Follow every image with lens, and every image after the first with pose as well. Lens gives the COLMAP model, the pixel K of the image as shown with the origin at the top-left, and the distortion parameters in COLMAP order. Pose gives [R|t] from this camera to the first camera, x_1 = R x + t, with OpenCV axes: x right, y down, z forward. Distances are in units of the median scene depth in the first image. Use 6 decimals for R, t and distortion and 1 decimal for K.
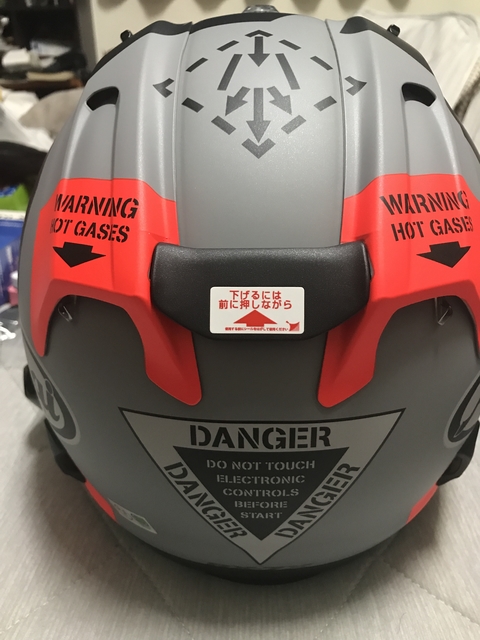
lens RADIAL K [[527.1, 0, 248.7], [0, 527.1, 321.1], [0, 0, 1]] dist [0.010274, 0.000046]
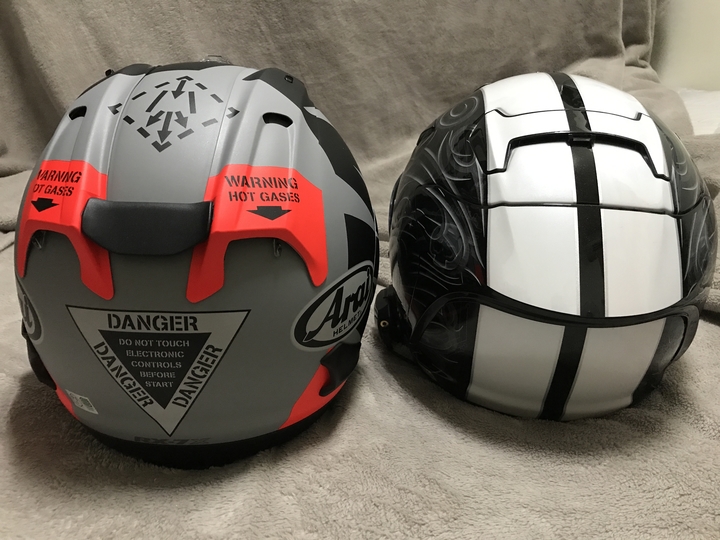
lens RADIAL K [[593.0, 0, 360.0], [0, 593.0, 270.0], [0, 0, 1]] dist [0.010274, 0.000046]
pose [[0.998716, 0.033884, 0.037666, 0.561379], [-0.028424, 0.990154, -0.137065, 0.285060], [-0.041939, 0.135818, 0.989846, -0.794809]]
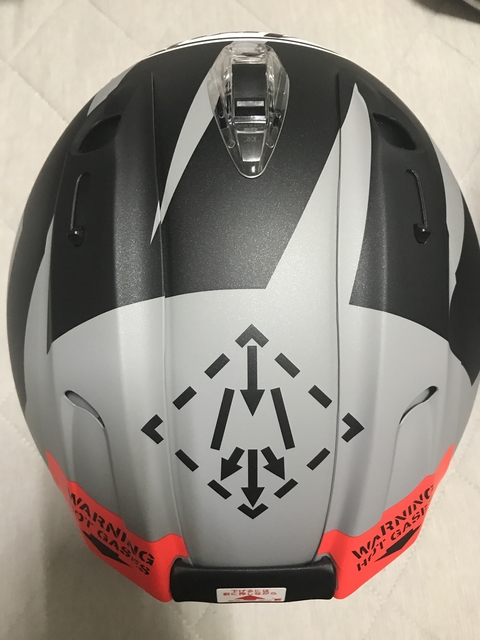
lens RADIAL K [[527.1, 0, 248.7], [0, 527.1, 321.1], [0, 0, 1]] dist [0.010274, 0.000046]
pose [[0.998811, -0.029825, 0.038564, -0.020051], [-0.008169, 0.677464, 0.735511, -1.343822], [-0.048062, -0.734951, 0.676415, 0.517623]]
